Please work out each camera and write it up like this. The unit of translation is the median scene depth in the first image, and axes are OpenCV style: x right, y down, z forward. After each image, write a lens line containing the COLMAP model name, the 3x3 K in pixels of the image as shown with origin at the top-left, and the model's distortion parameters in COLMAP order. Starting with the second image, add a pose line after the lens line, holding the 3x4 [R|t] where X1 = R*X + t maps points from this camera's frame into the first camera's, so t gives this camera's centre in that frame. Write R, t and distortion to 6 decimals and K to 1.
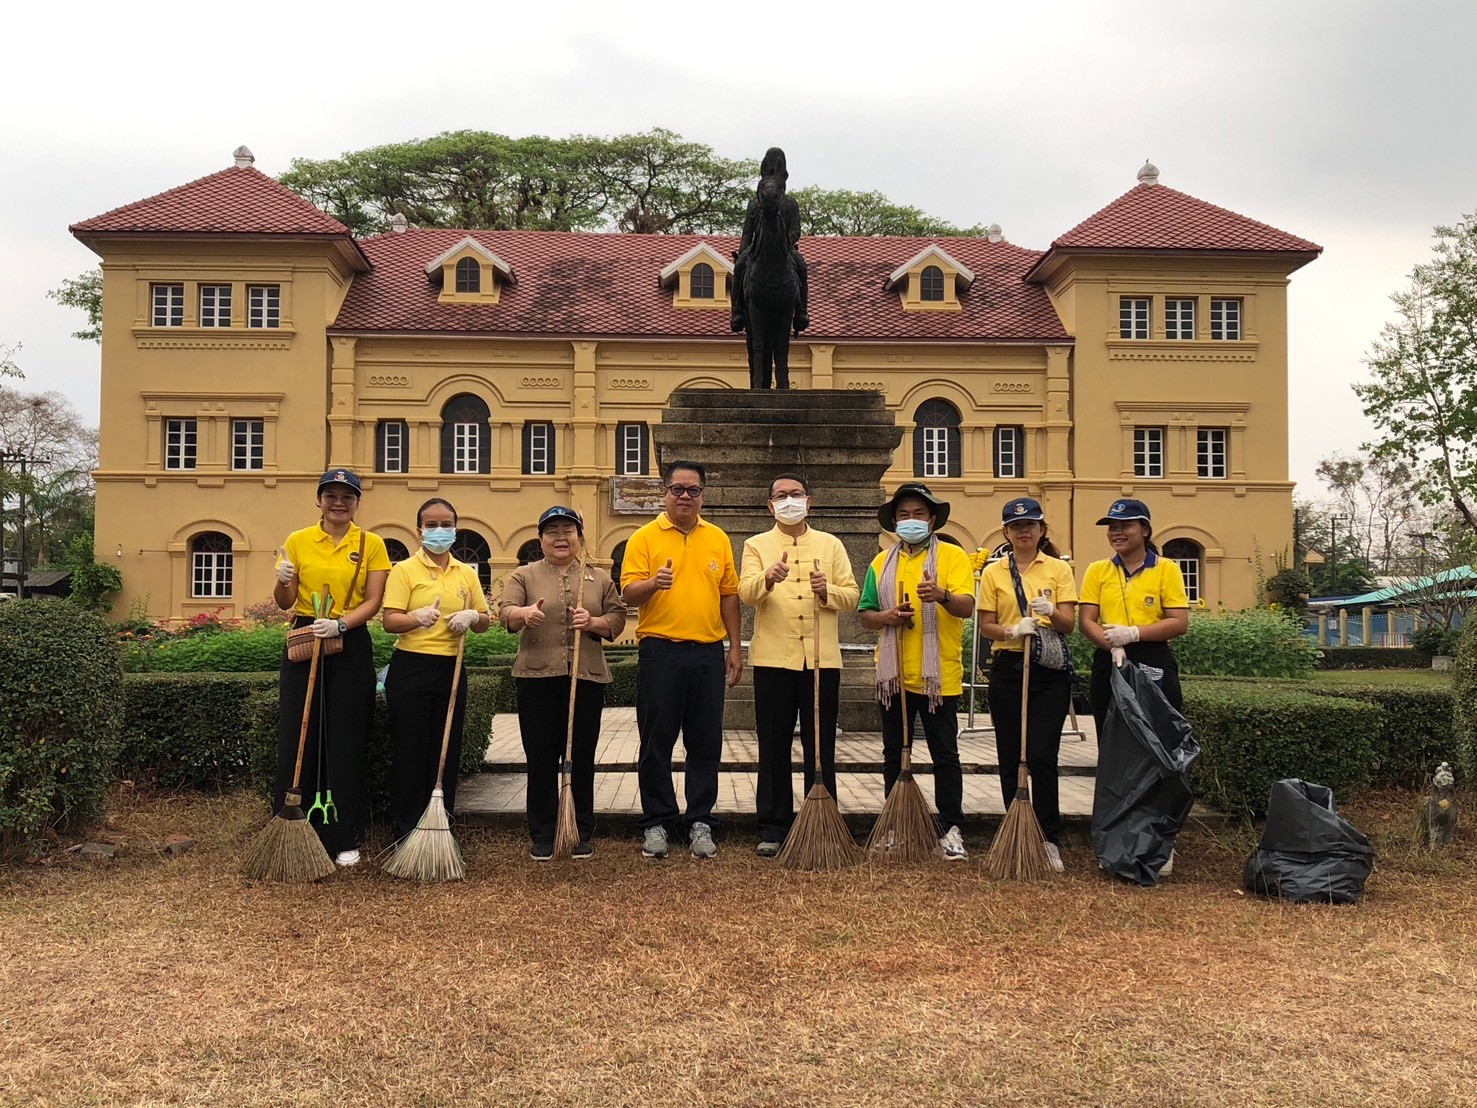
lens RADIAL K [[1546.7, 0, 737.3], [0, 1546.7, 551.8], [0, 0, 1]] dist [-0.023939, 0.000000]
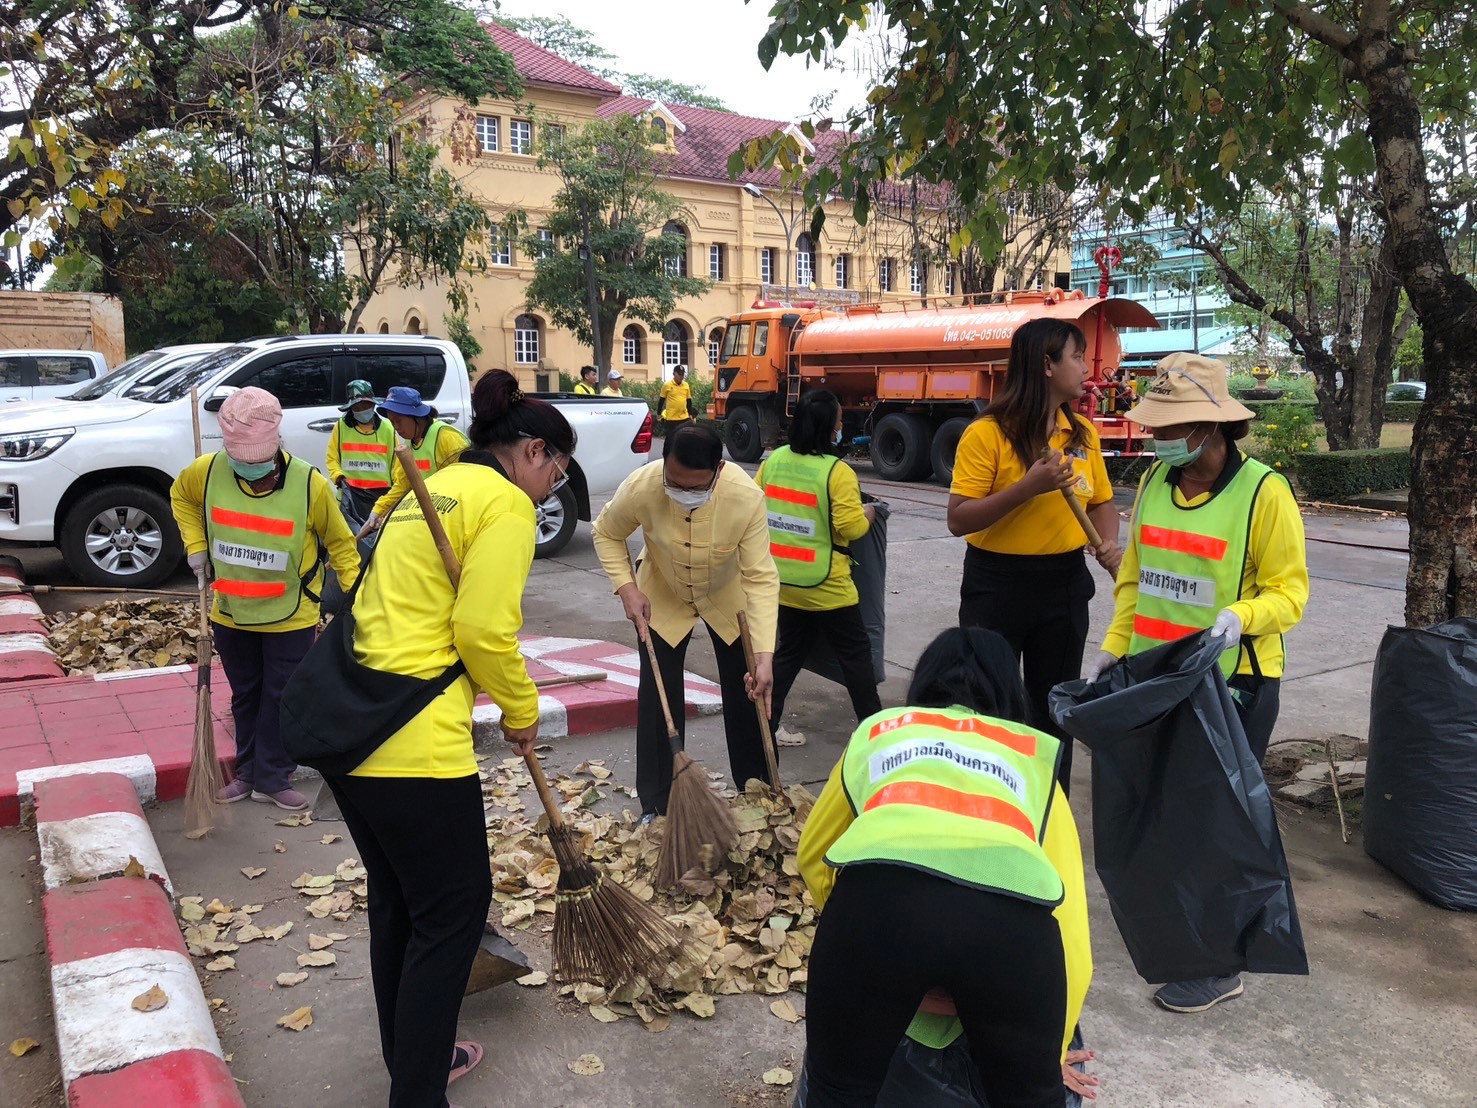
lens RADIAL K [[1222.4, 0, 741.4], [0, 1222.4, 550.5], [0, 0, 1]] dist [0.040470, -0.056752]
pose [[0.859382, -0.063132, 0.507422, -0.718592], [-0.031929, 0.983787, 0.176475, -0.004609], [-0.510336, -0.167861, 0.843433, -0.029313]]
